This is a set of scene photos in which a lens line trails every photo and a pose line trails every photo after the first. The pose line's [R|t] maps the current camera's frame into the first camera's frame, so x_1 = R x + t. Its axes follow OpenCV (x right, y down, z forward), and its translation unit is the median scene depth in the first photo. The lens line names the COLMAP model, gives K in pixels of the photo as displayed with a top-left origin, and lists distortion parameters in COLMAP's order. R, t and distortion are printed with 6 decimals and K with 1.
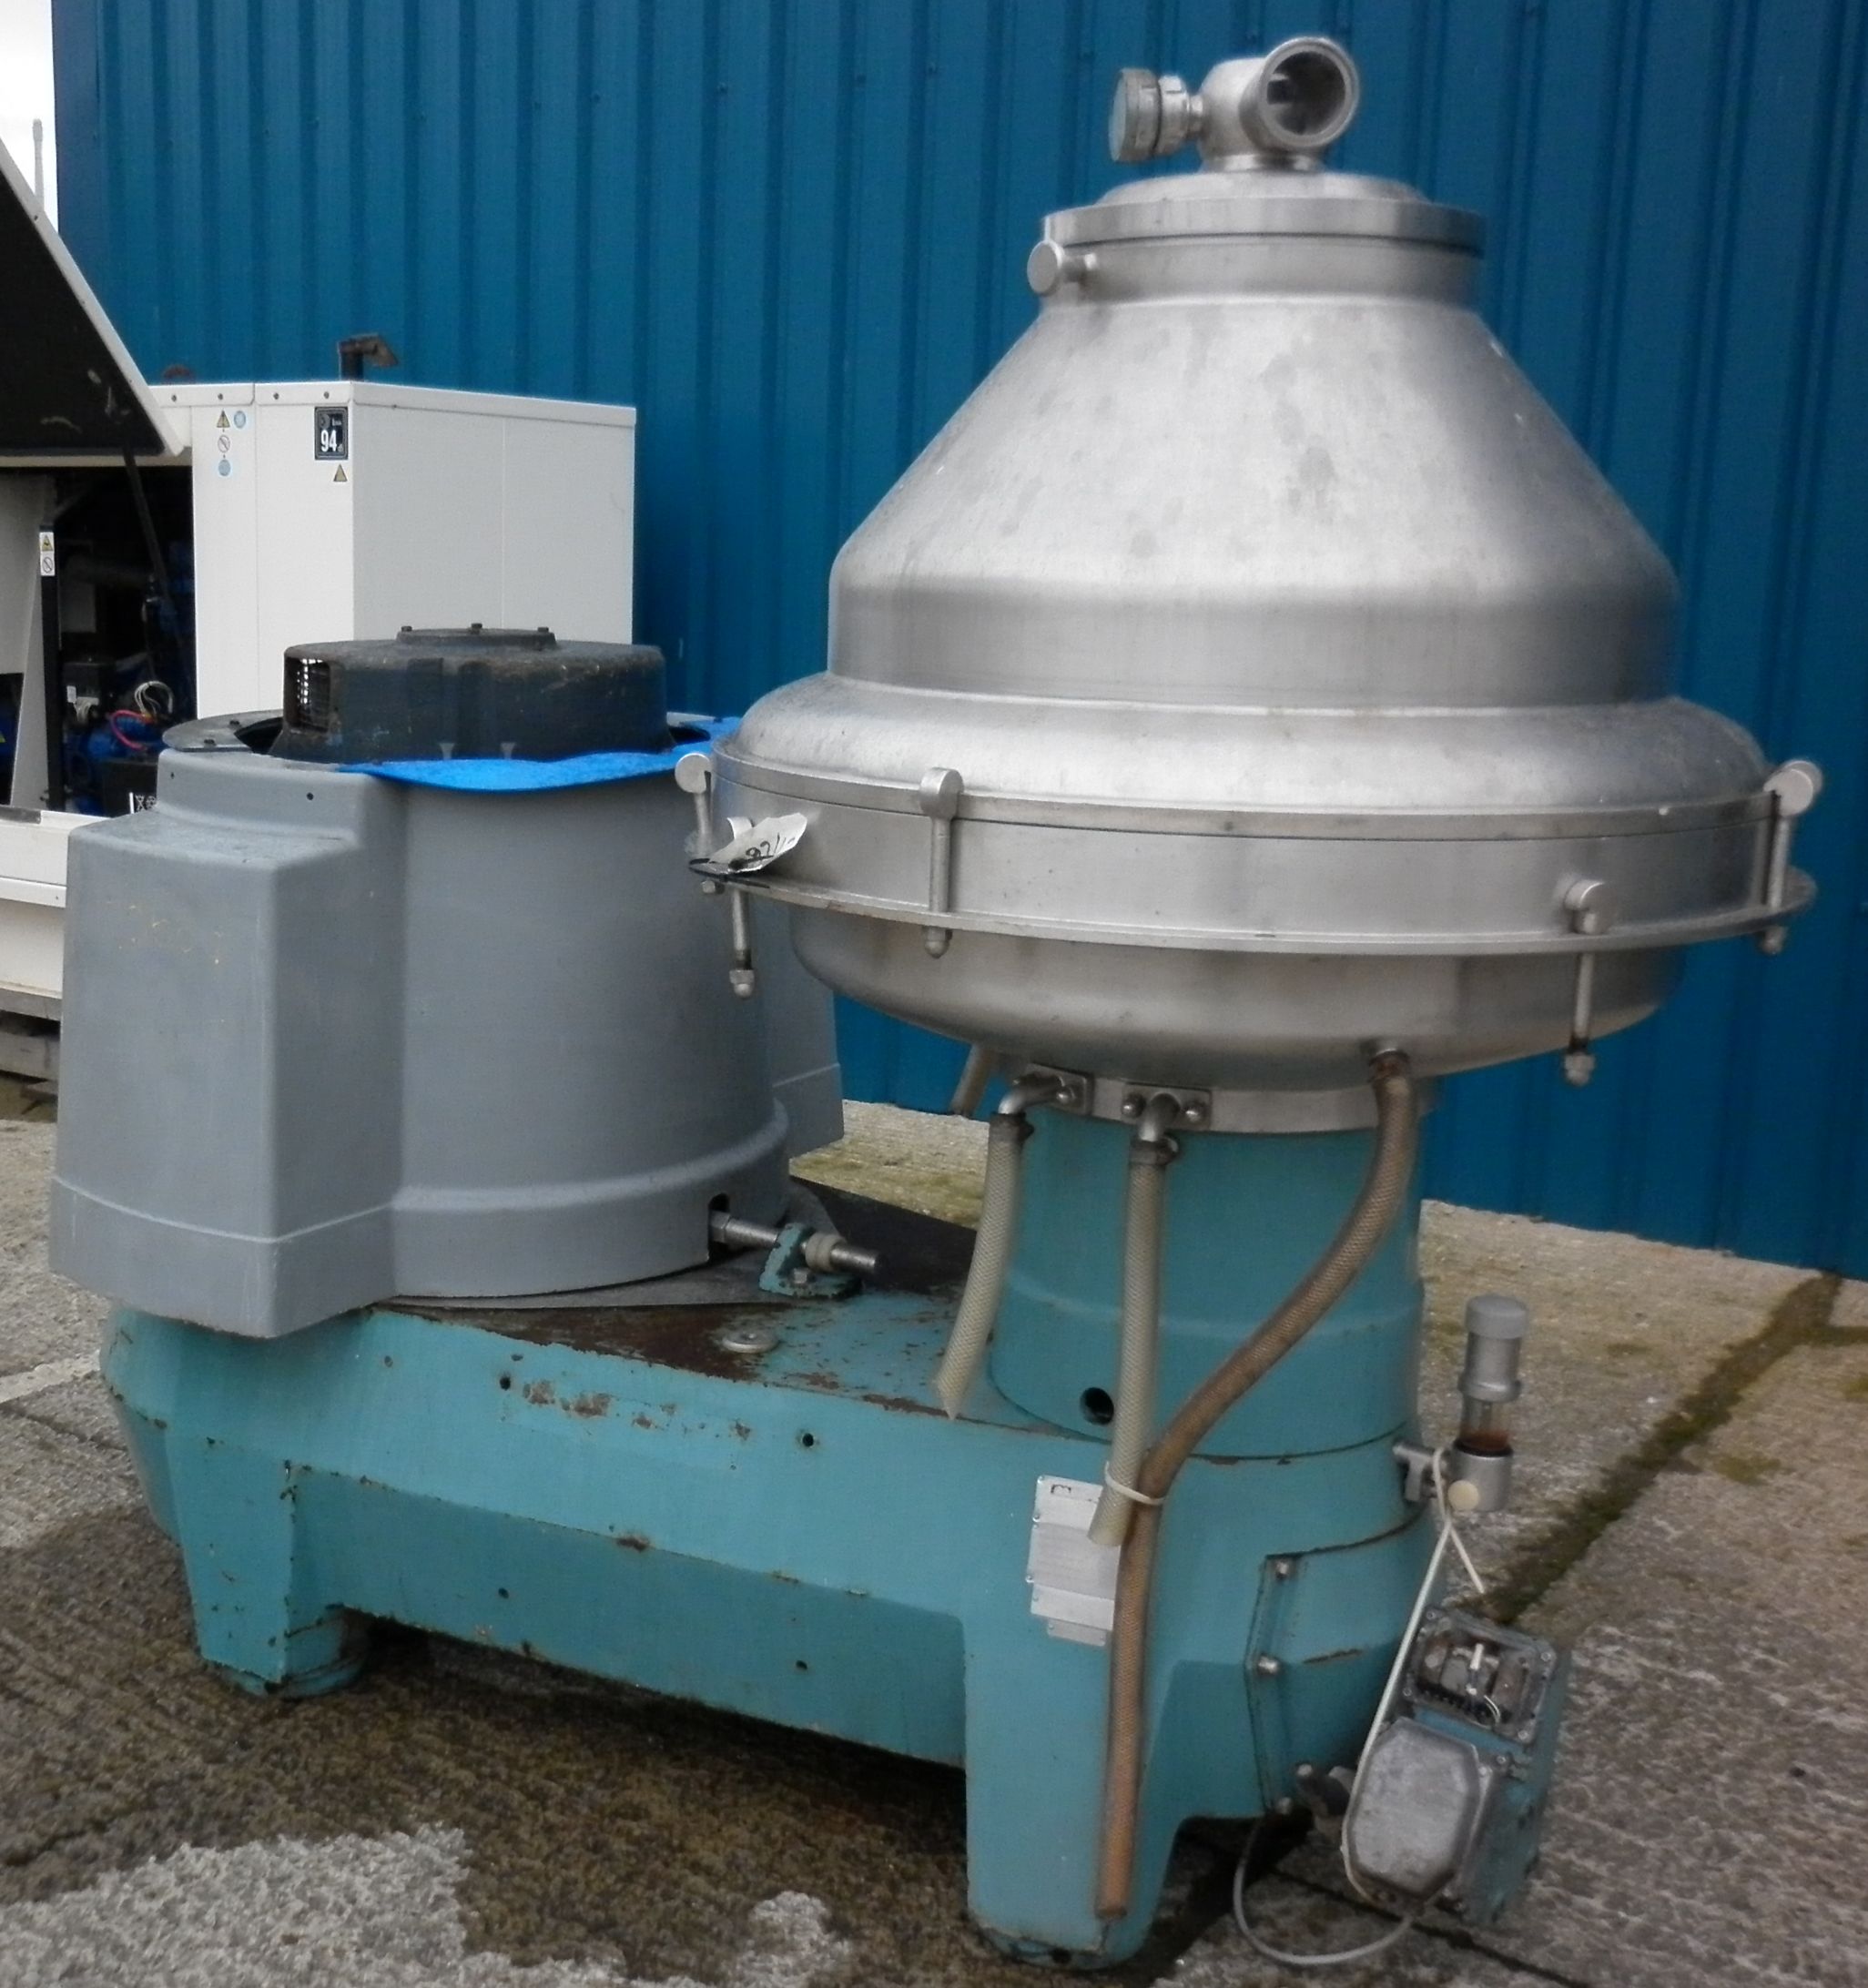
lens RADIAL K [[2563.5, 0, 932.9], [0, 2563.5, 1087.5], [0, 0, 1]] dist [-0.004497, -0.017444]
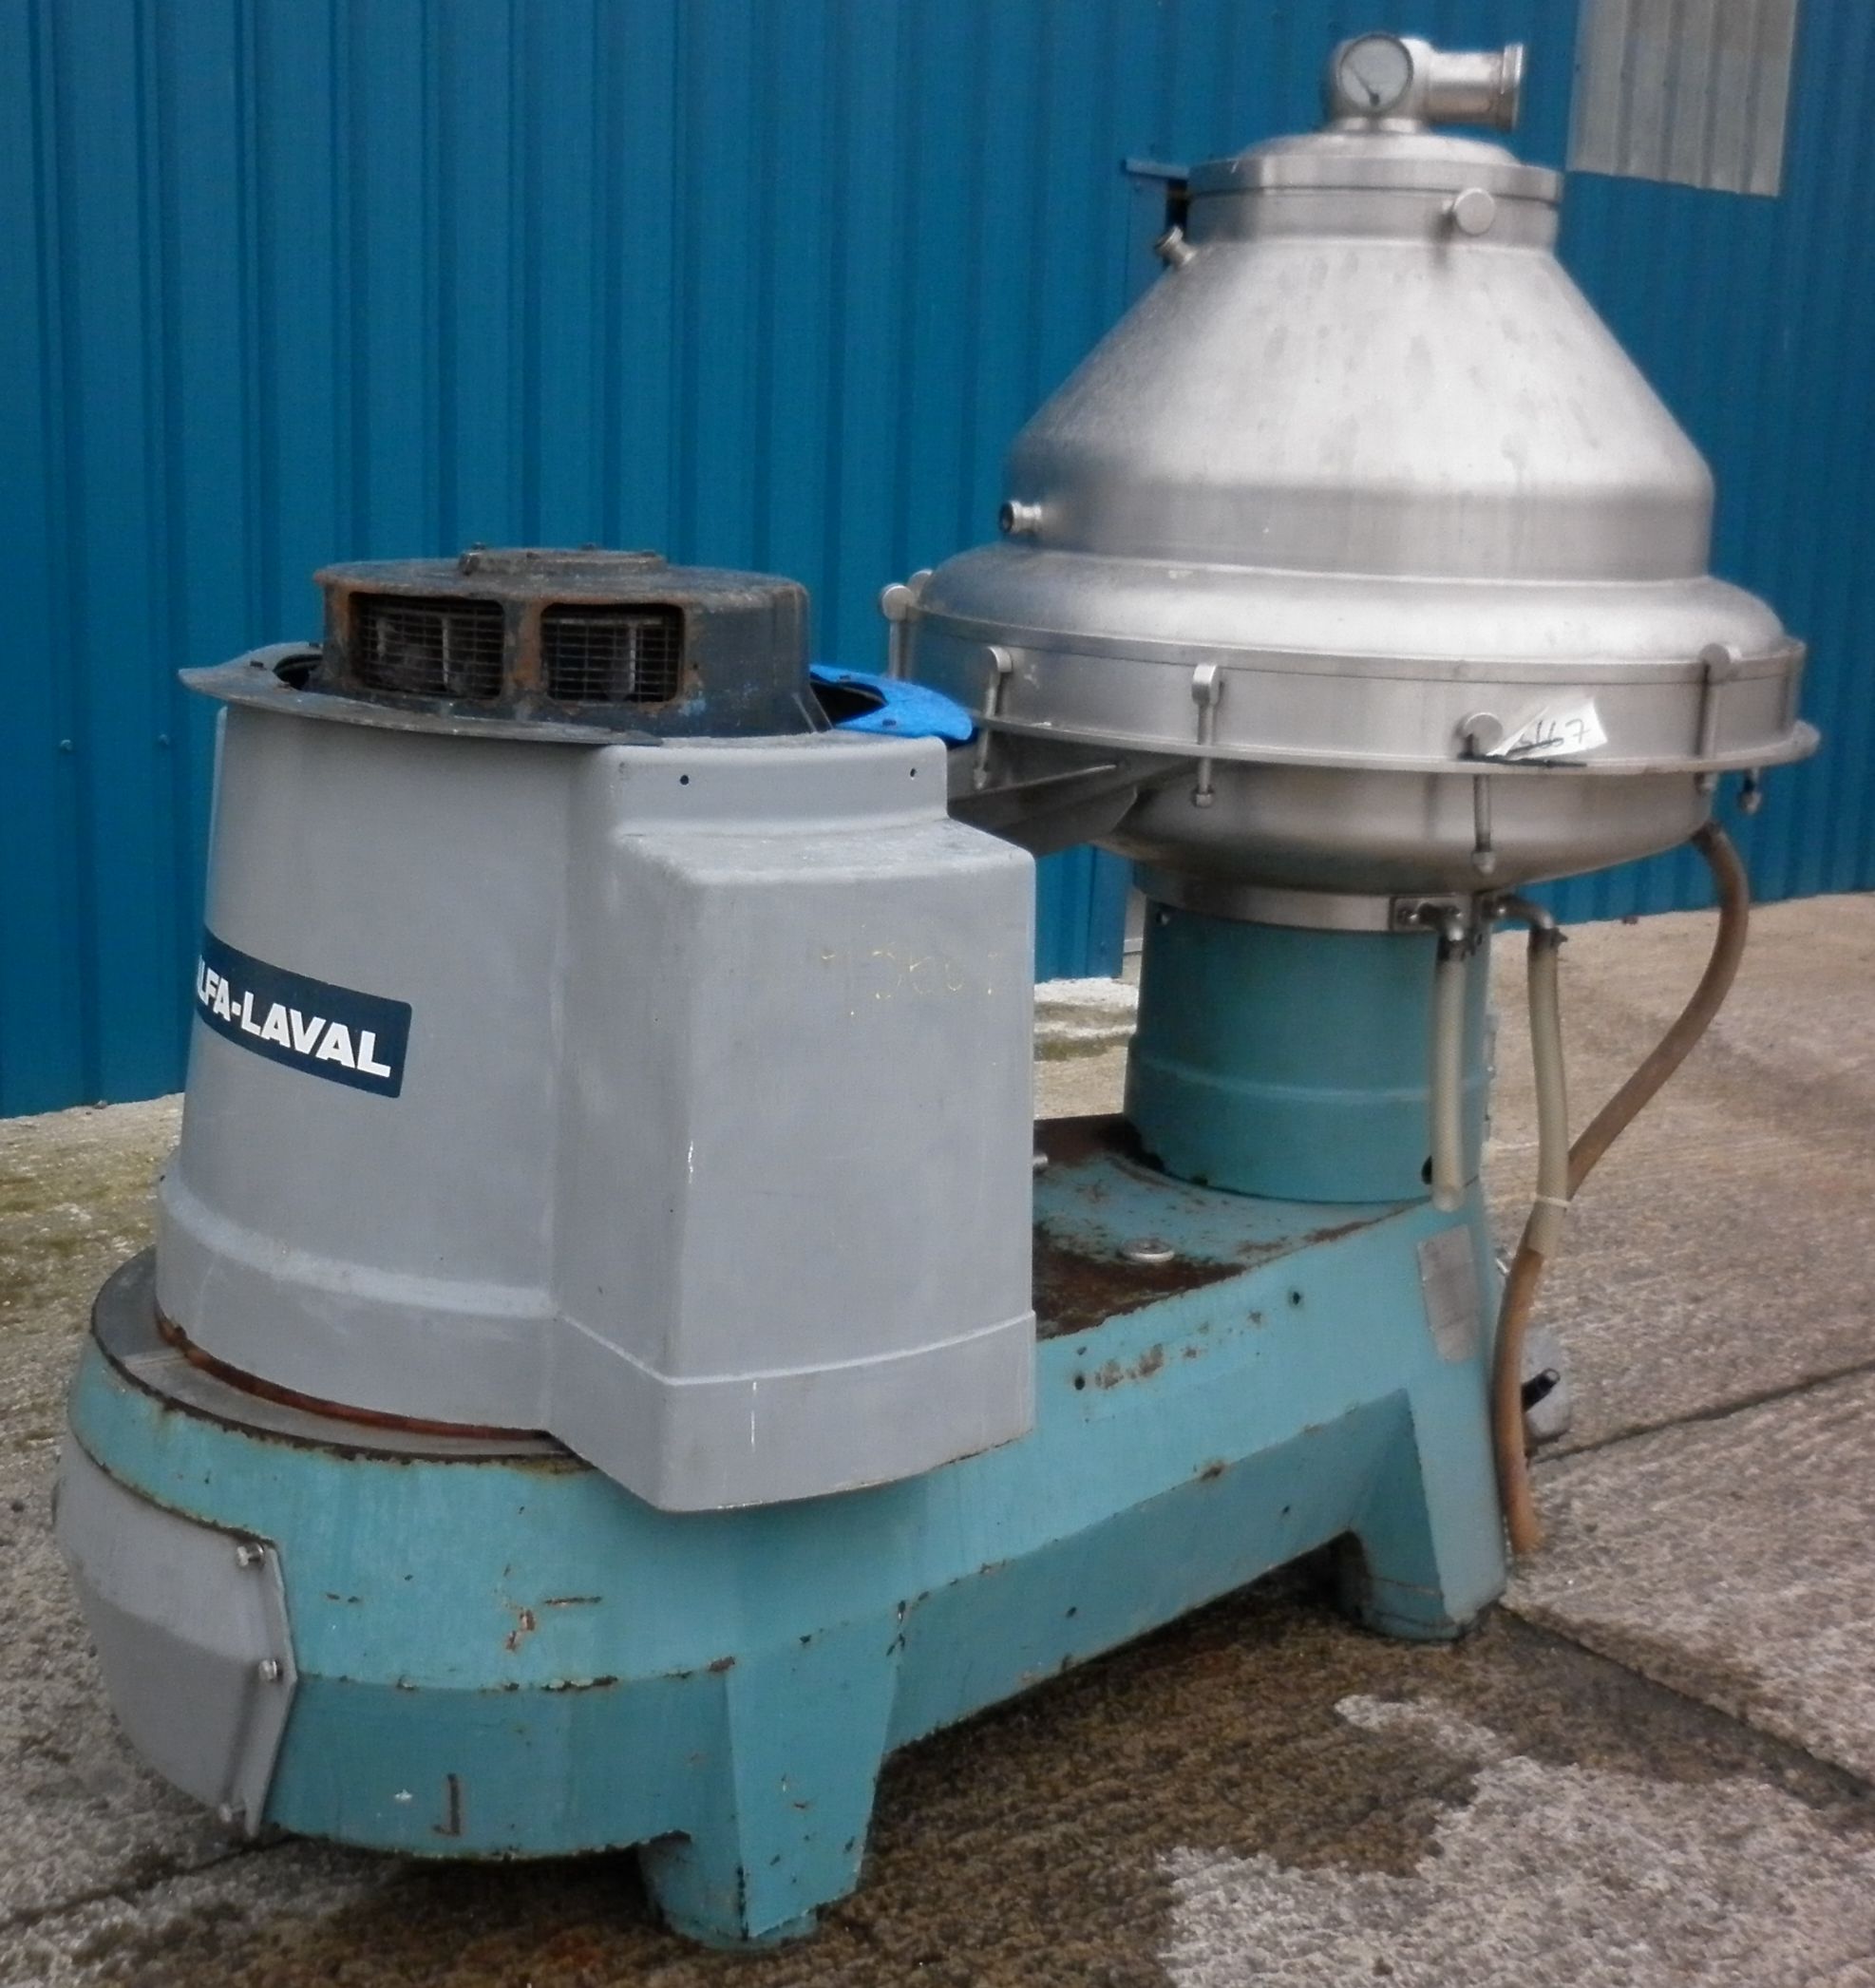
lens RADIAL K [[2478.6, 0, 937.5], [0, 2478.6, 994.0], [0, 0, 1]] dist [-0.014688, 0.012239]
pose [[0.312563, -0.220440, 0.923965, -0.978455], [0.176896, 0.969192, 0.171389, -0.179626], [-0.933280, 0.109876, 0.341928, 0.747839]]
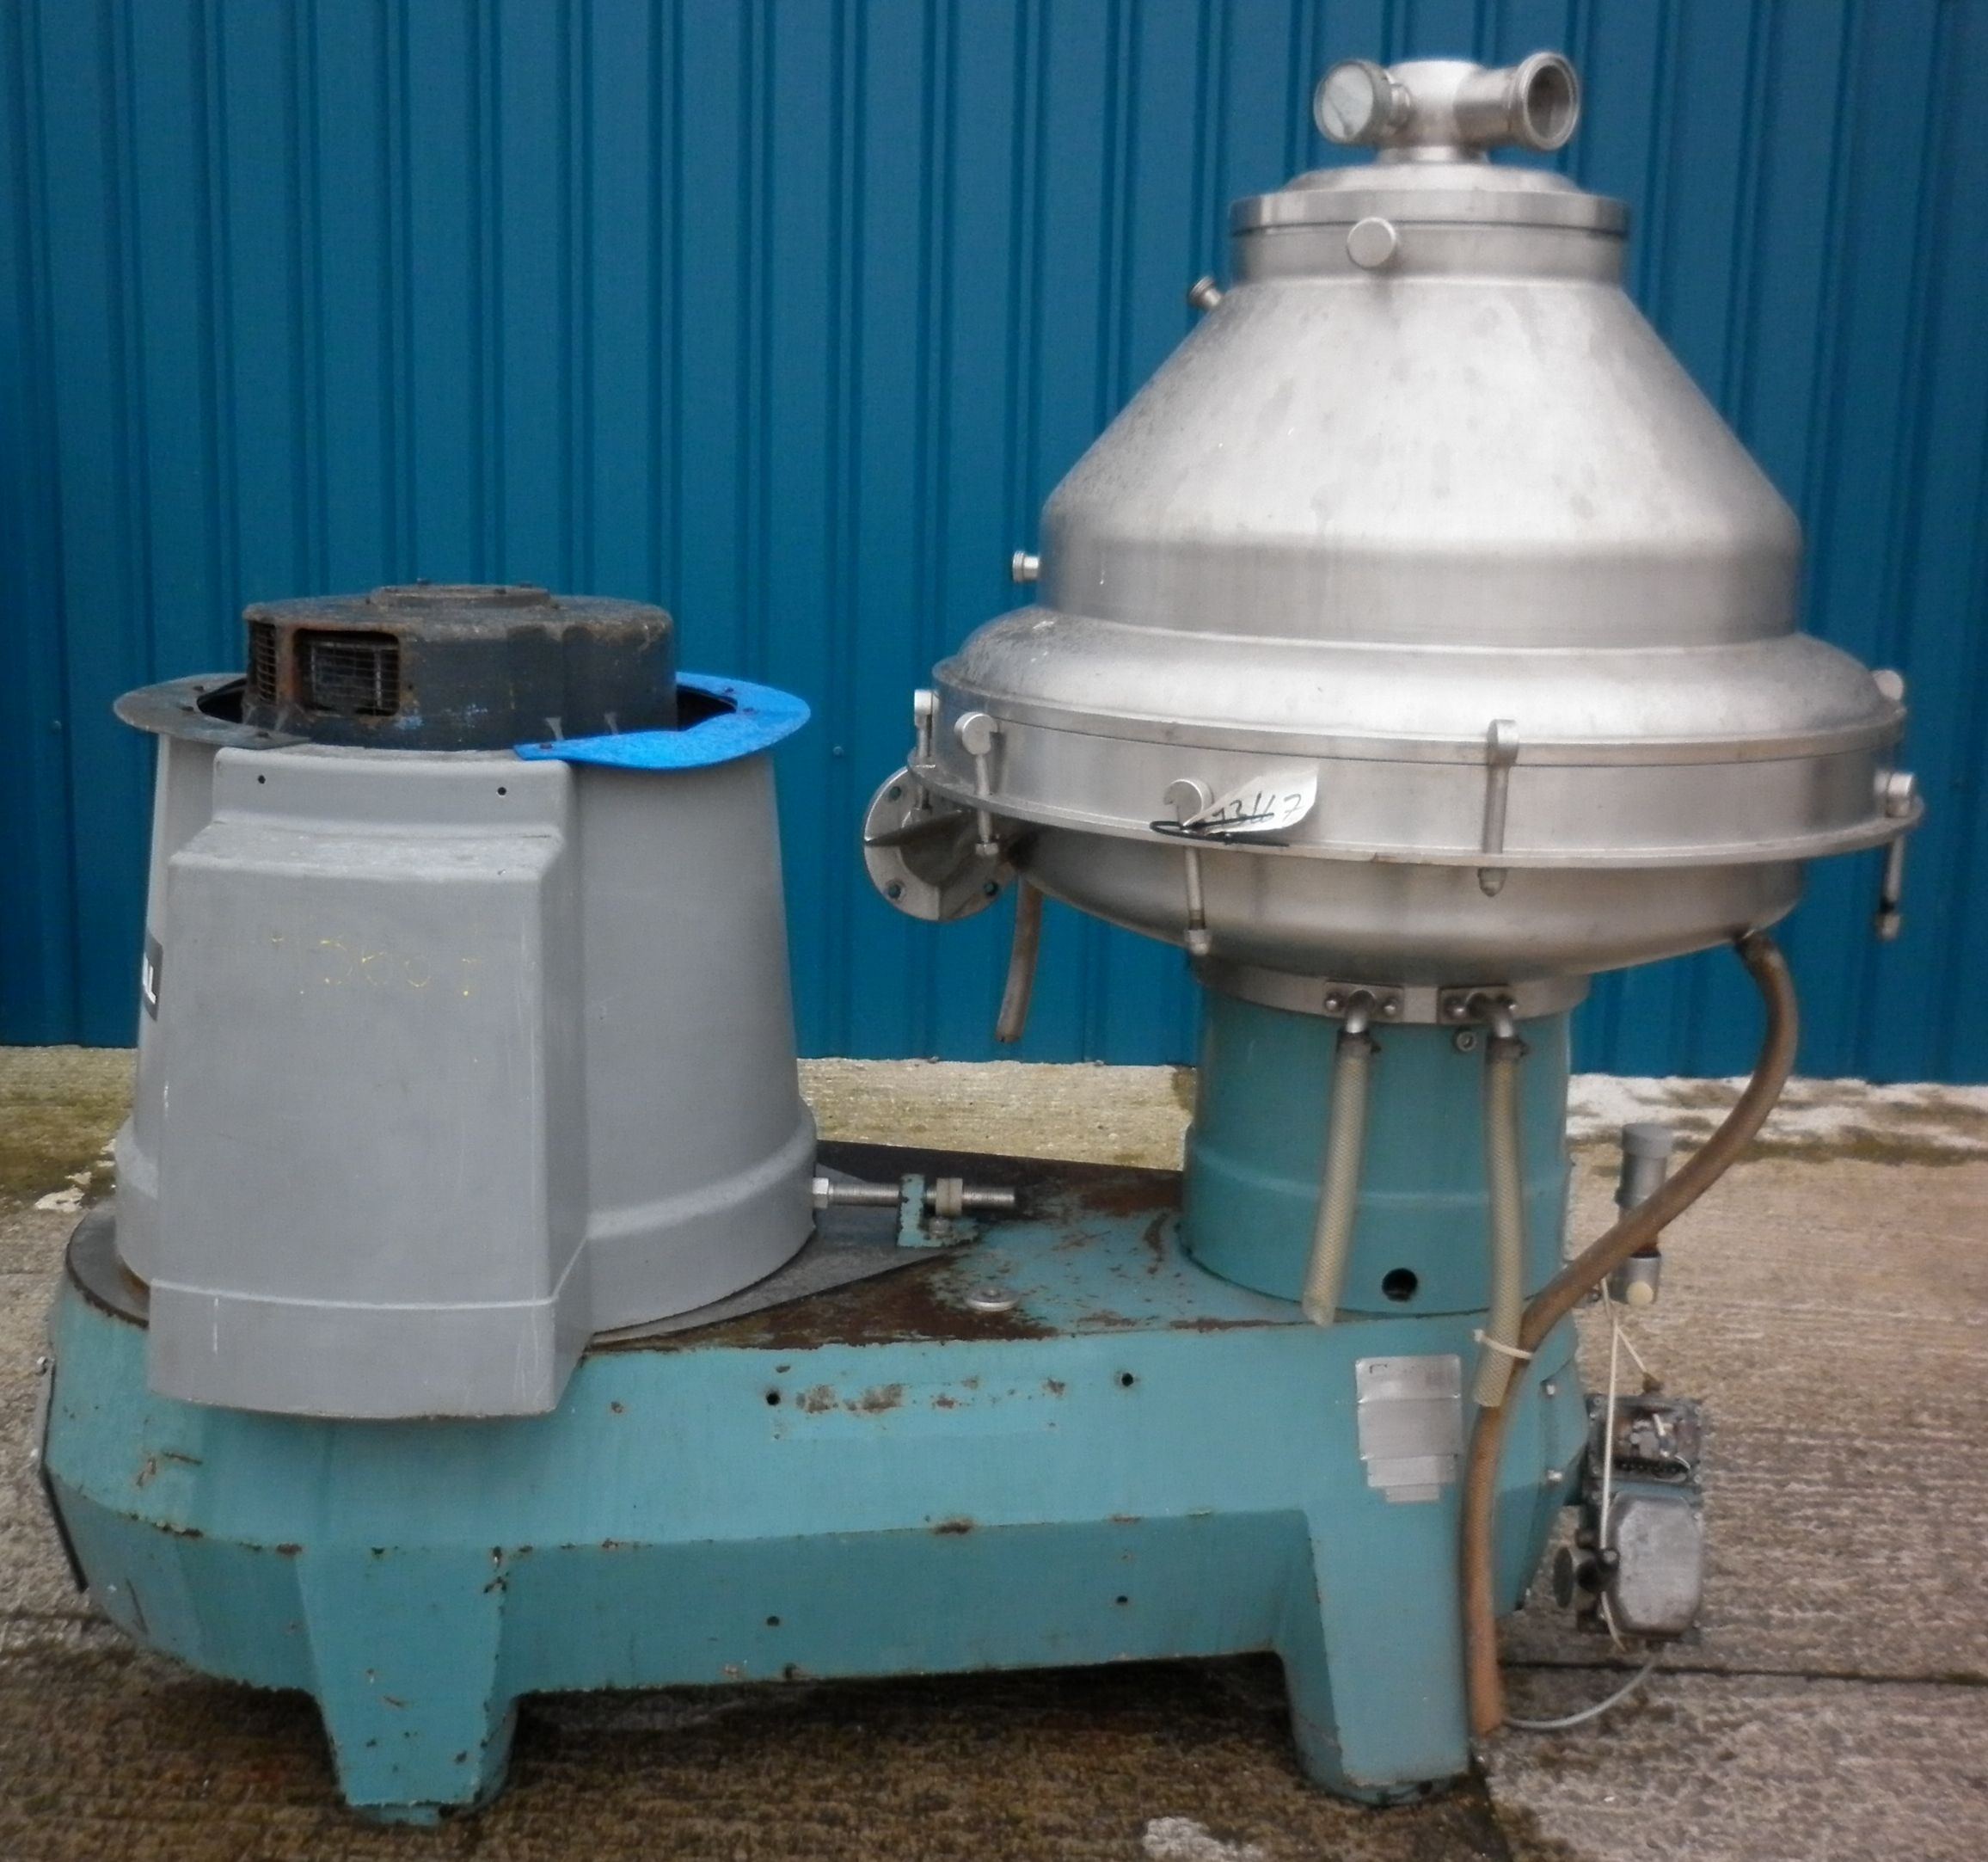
lens RADIAL K [[2321.4, 0, 994.0], [0, 2321.4, 931.0], [0, 0, 1]] dist [-0.009308, 0.009530]
pose [[0.809005, -0.121873, 0.575029, -0.577973], [0.119014, 0.991970, 0.042800, -0.081613], [-0.575627, 0.033812, 0.817013, 0.263585]]
